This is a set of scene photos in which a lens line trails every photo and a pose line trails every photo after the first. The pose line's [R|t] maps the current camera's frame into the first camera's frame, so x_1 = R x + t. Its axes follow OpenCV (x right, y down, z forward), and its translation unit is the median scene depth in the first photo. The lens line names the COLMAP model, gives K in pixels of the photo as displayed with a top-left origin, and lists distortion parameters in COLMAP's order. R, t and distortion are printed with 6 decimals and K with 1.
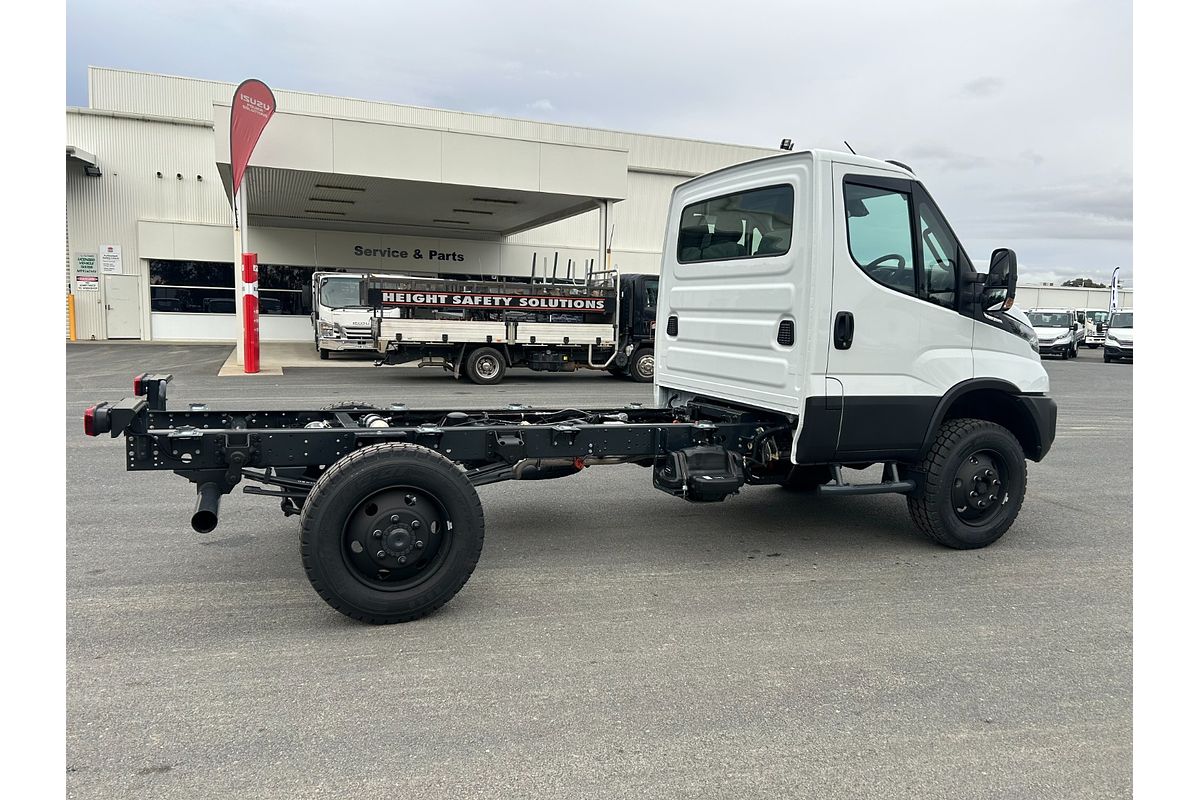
lens RADIAL K [[818.8, 0, 600.0], [0, 818.8, 400.0], [0, 0, 1]] dist [0.016266, -0.001234]
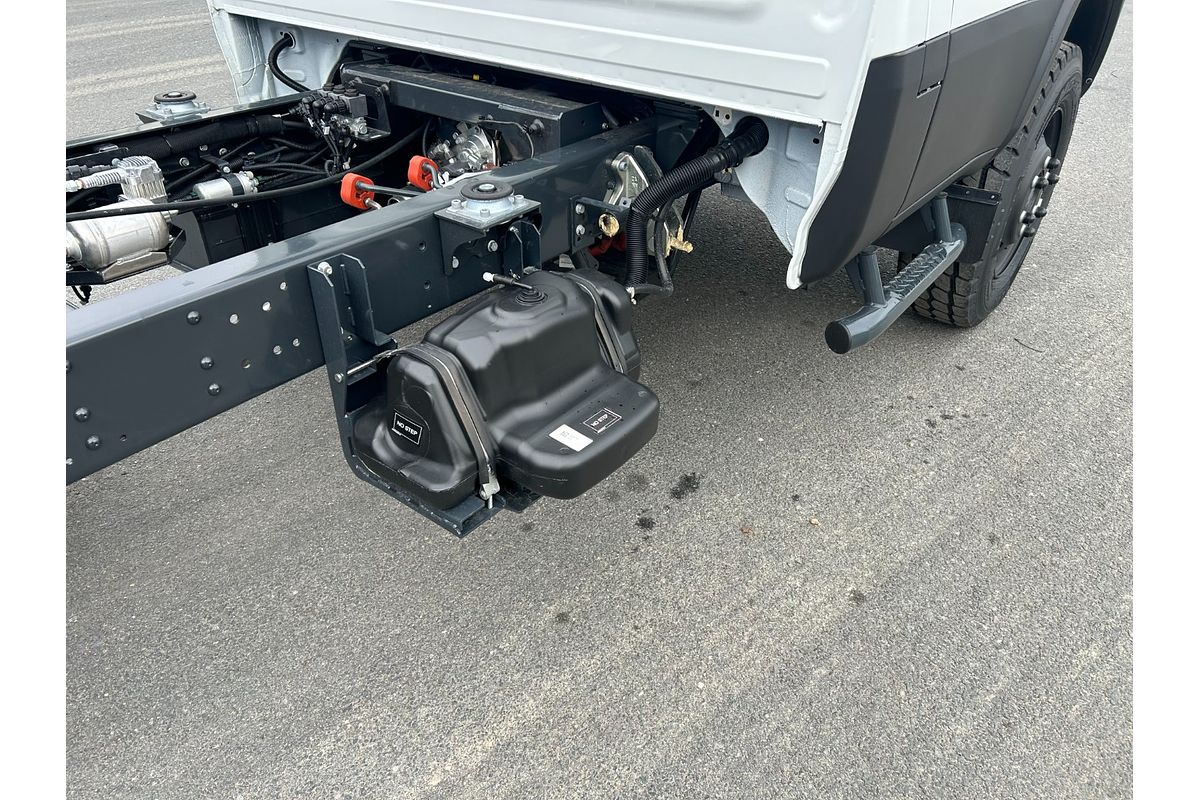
lens RADIAL K [[818.8, 0, 600.0], [0, 818.8, 400.0], [0, 0, 1]] dist [0.016266, -0.001234]
pose [[0.880963, -0.283210, 0.379073, 0.040868], [0.074544, 0.874170, 0.479864, -0.037744], [-0.467277, -0.394485, 0.791223, 0.739765]]
